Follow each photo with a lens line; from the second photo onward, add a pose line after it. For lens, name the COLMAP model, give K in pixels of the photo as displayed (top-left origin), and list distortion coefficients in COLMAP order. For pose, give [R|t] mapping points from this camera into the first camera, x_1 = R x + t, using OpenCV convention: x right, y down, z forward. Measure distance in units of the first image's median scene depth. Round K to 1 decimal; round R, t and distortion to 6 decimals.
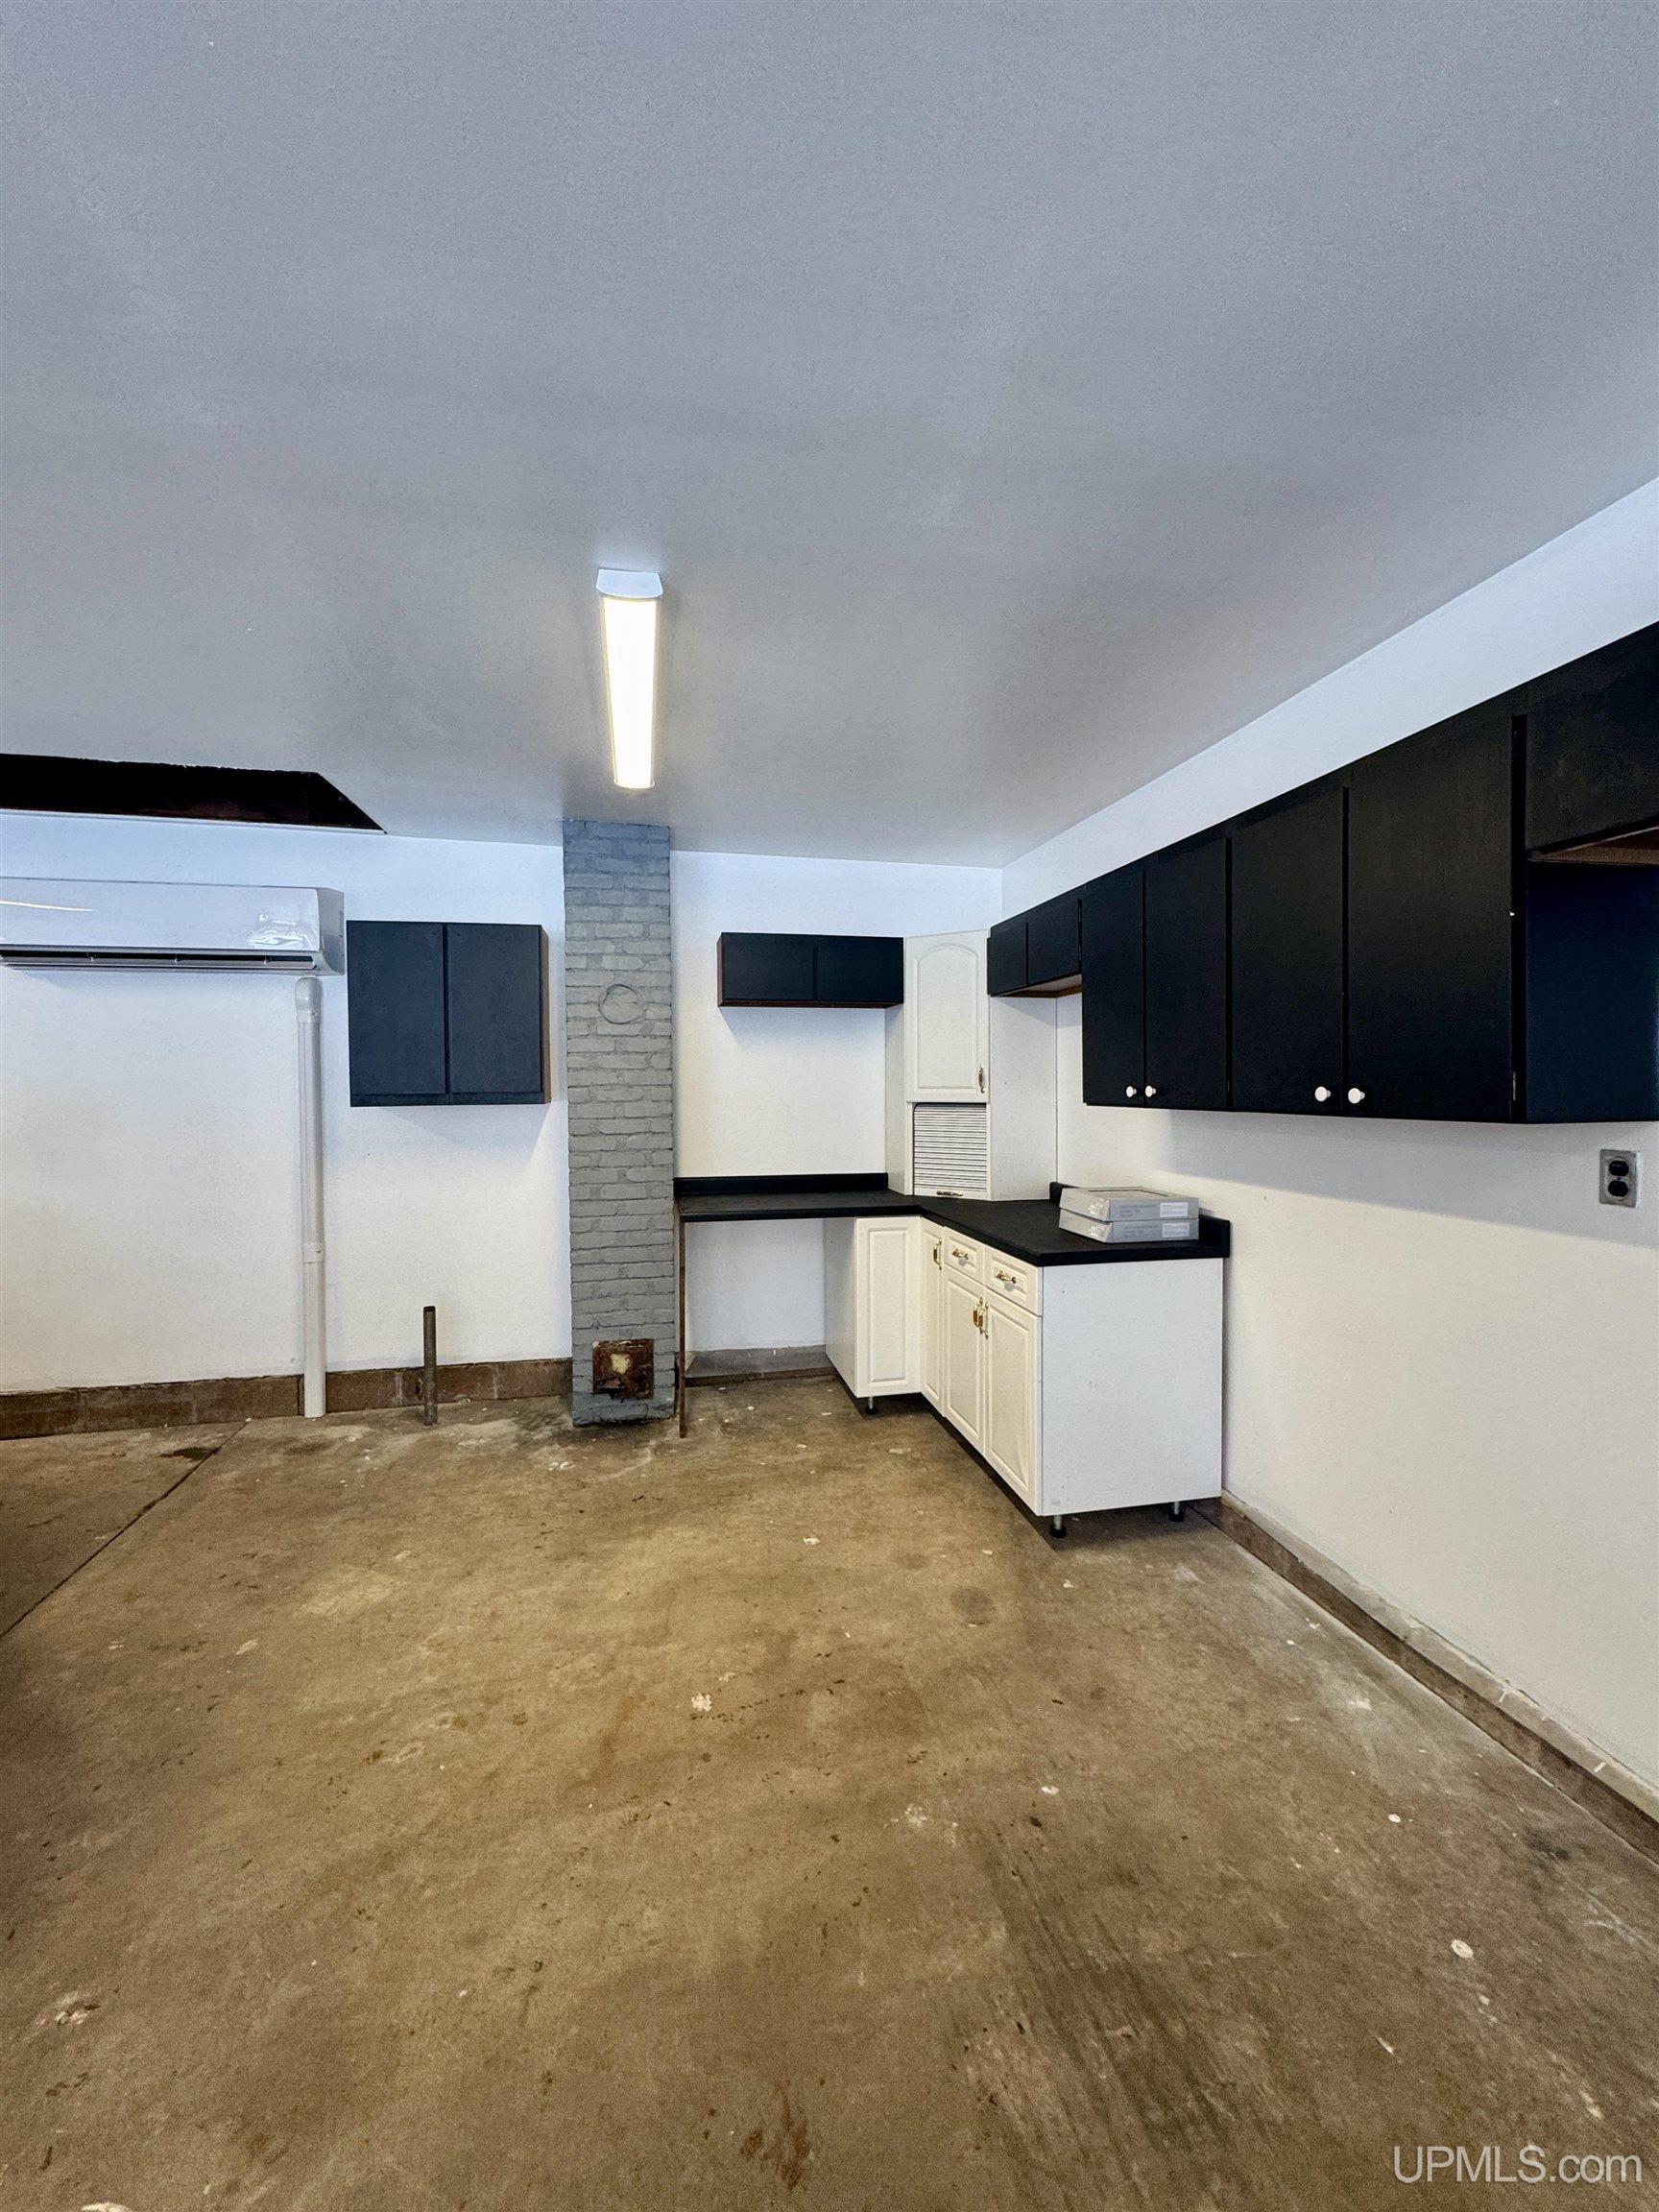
lens RADIAL K [[890.1, 0, 829.5], [0, 890.1, 1106.0], [0, 0, 1]] dist [0.000761, 0.000198]
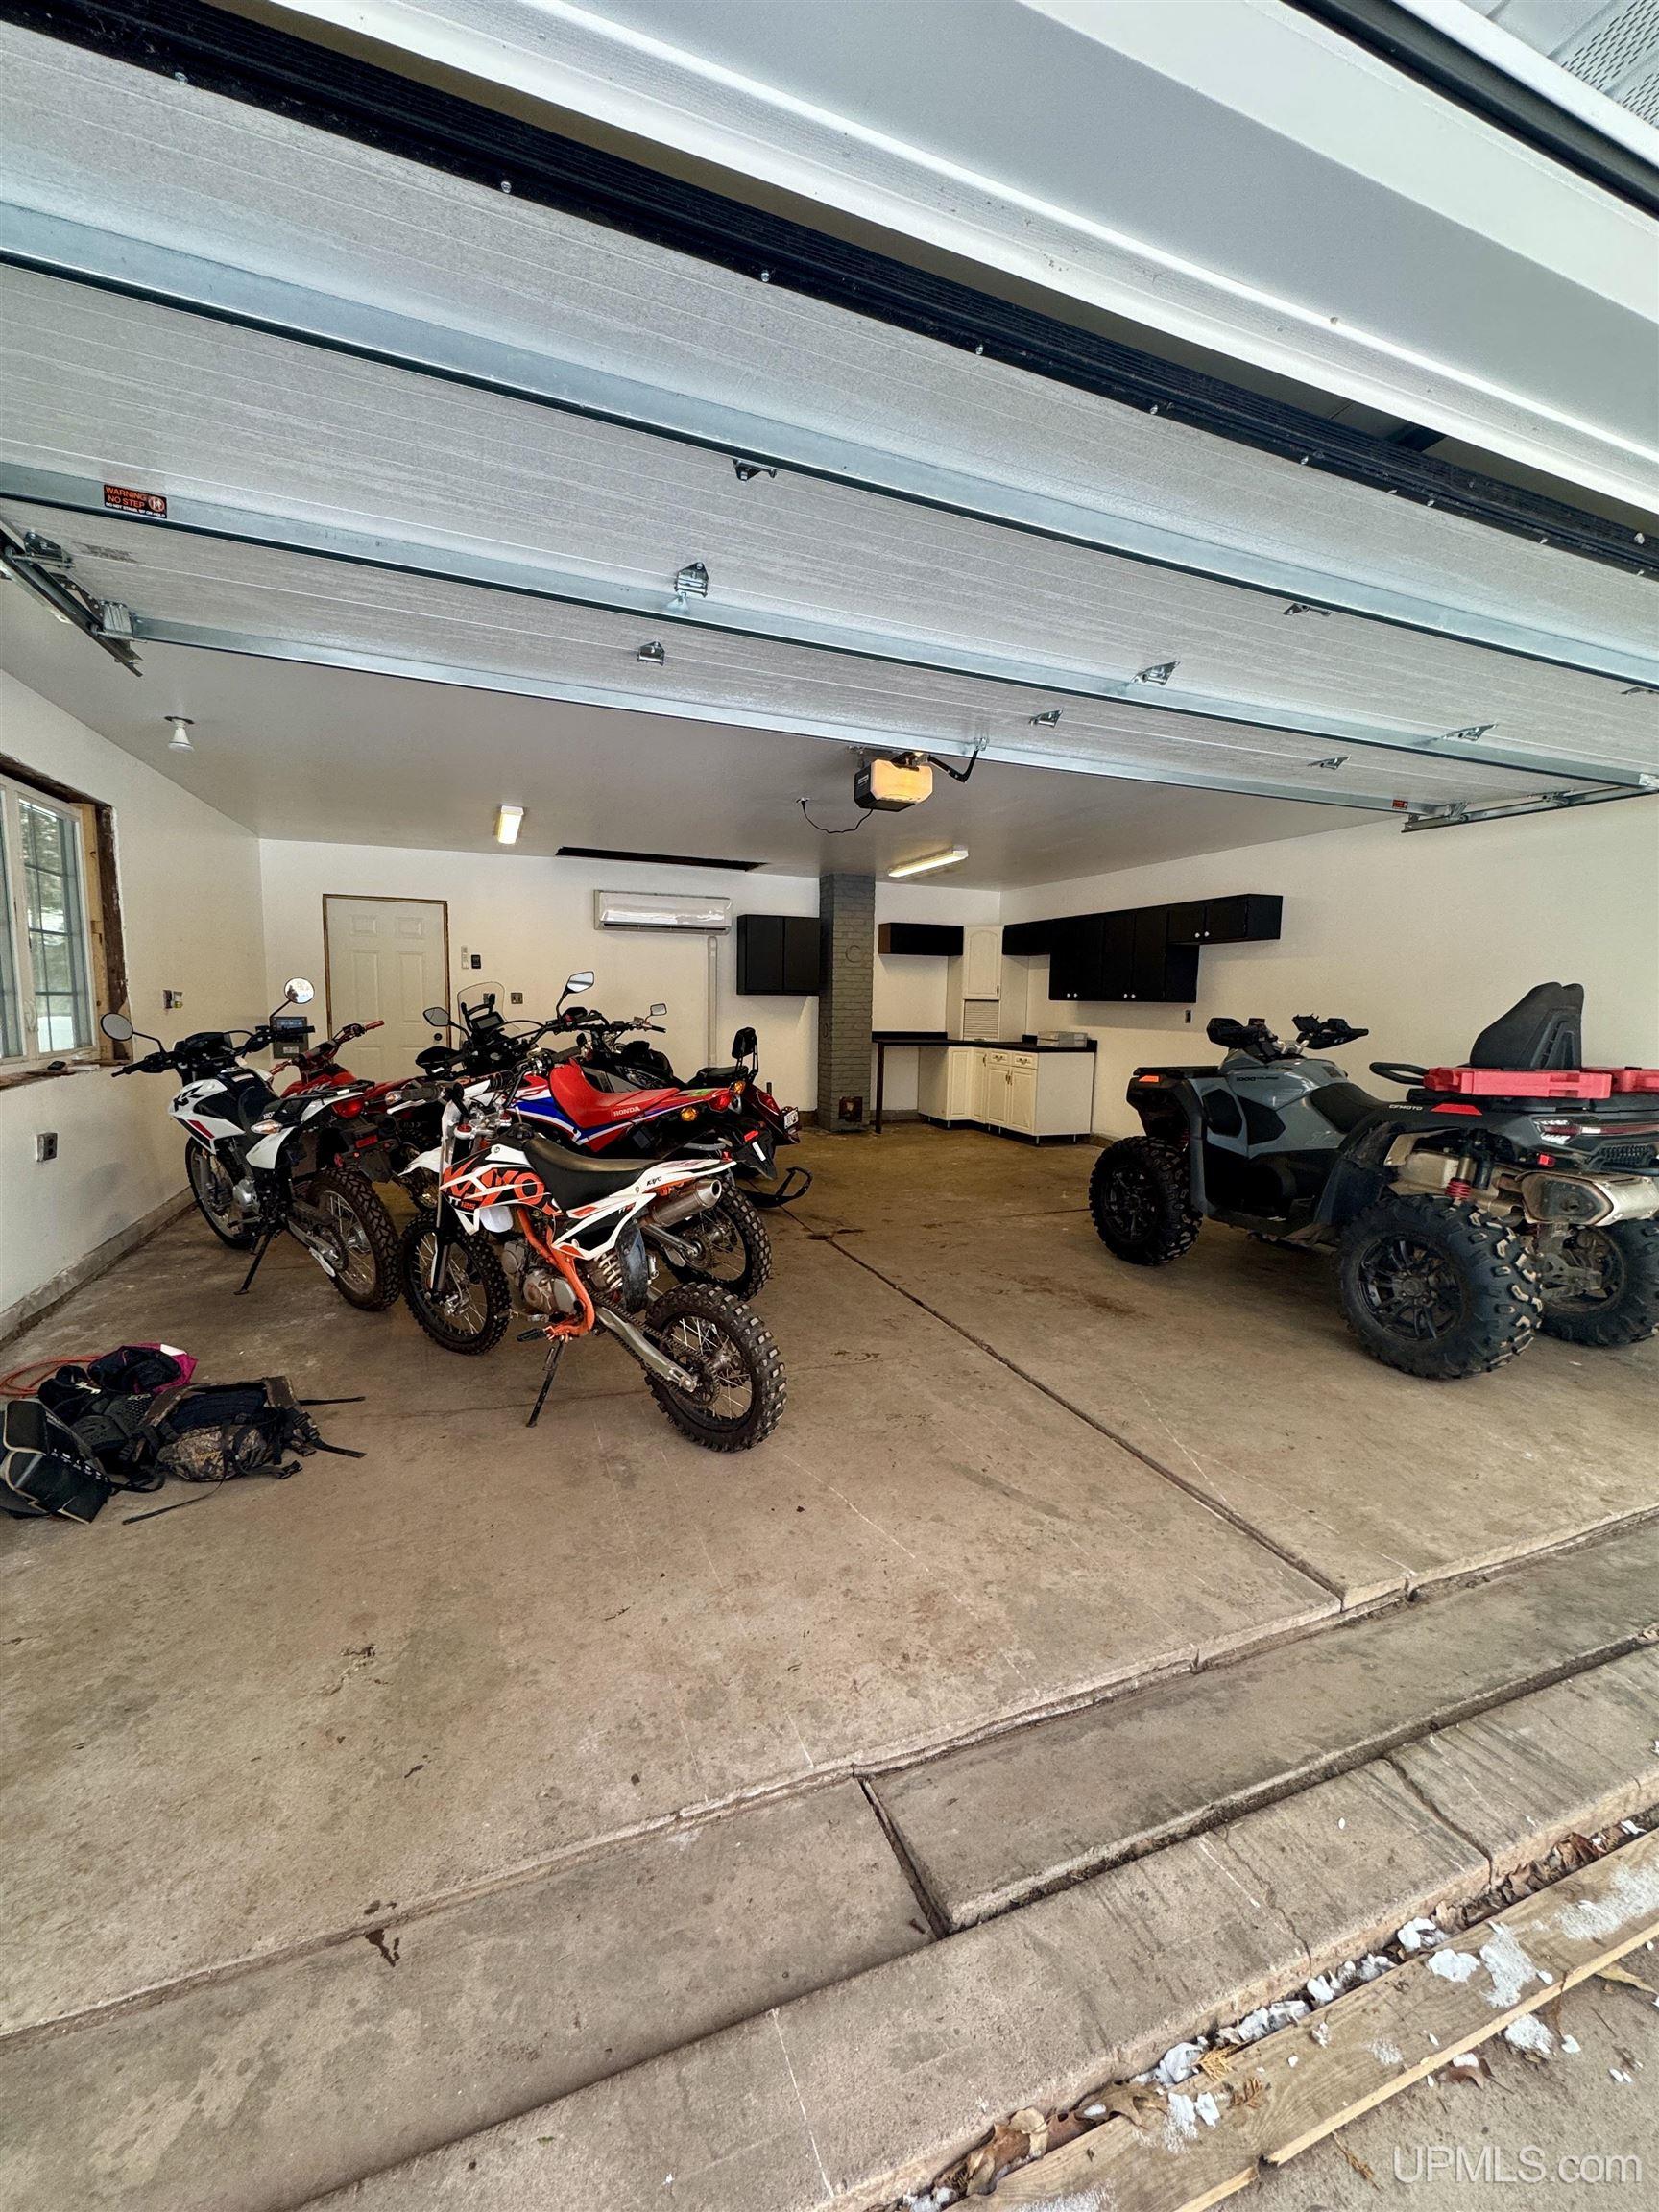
lens RADIAL K [[890.1, 0, 829.5], [0, 890.1, 1106.0], [0, 0, 1]] dist [0.000761, 0.000198]
pose [[0.986268, 0.003242, 0.165124, -0.678297], [-0.019656, 0.995005, 0.097870, 0.055263], [-0.163982, -0.099772, 0.981405, -1.319514]]
